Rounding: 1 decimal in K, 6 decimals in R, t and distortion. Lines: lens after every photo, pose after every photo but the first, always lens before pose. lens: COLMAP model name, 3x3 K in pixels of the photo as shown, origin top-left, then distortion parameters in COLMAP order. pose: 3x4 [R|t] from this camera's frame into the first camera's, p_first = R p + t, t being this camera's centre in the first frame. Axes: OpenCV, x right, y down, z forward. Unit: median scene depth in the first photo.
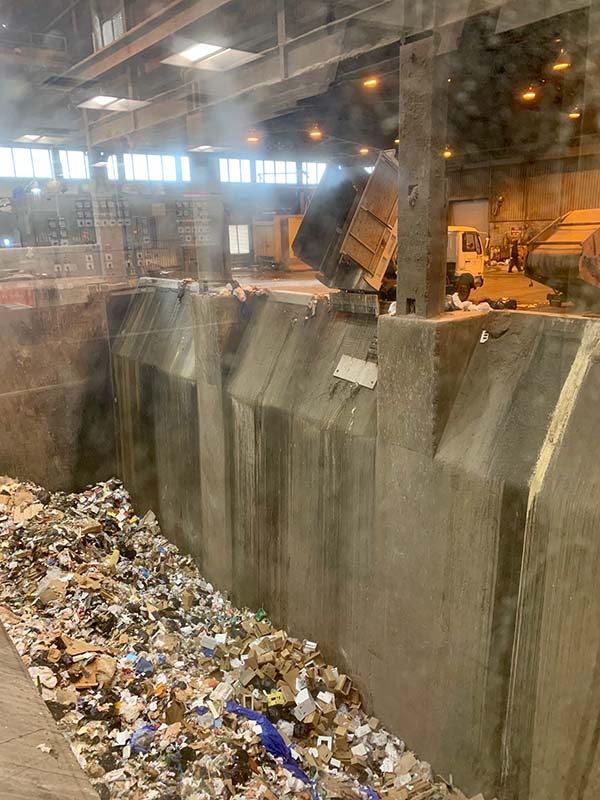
lens RADIAL K [[606.1, 0, 299.7], [0, 606.1, 395.5], [0, 0, 1]] dist [0.046145, -0.009538]
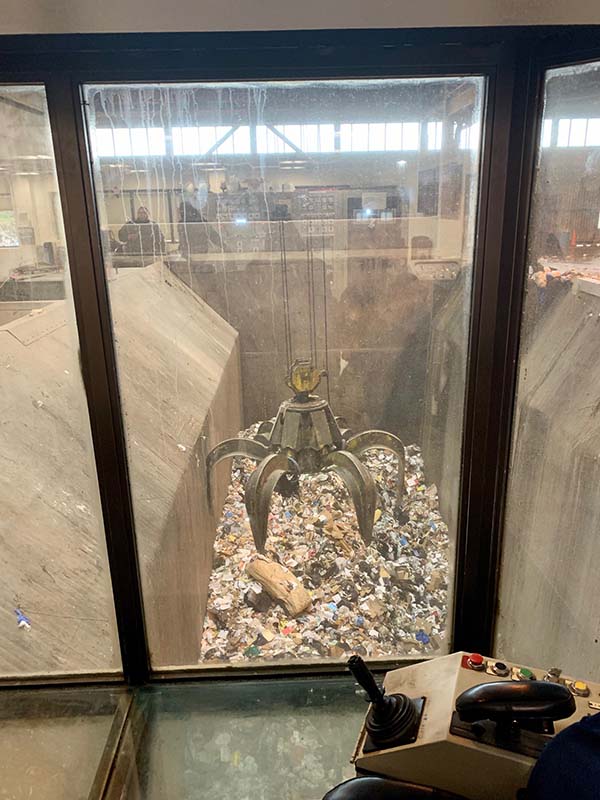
lens RADIAL K [[606.1, 0, 301.3], [0, 606.1, 402.3], [0, 0, 1]] dist [0.046145, -0.009538]
pose [[0.782236, 0.201182, -0.589604, 0.158194], [-0.158392, 0.979547, 0.124094, -0.037521], [0.602511, -0.003682, 0.798102, 0.061177]]
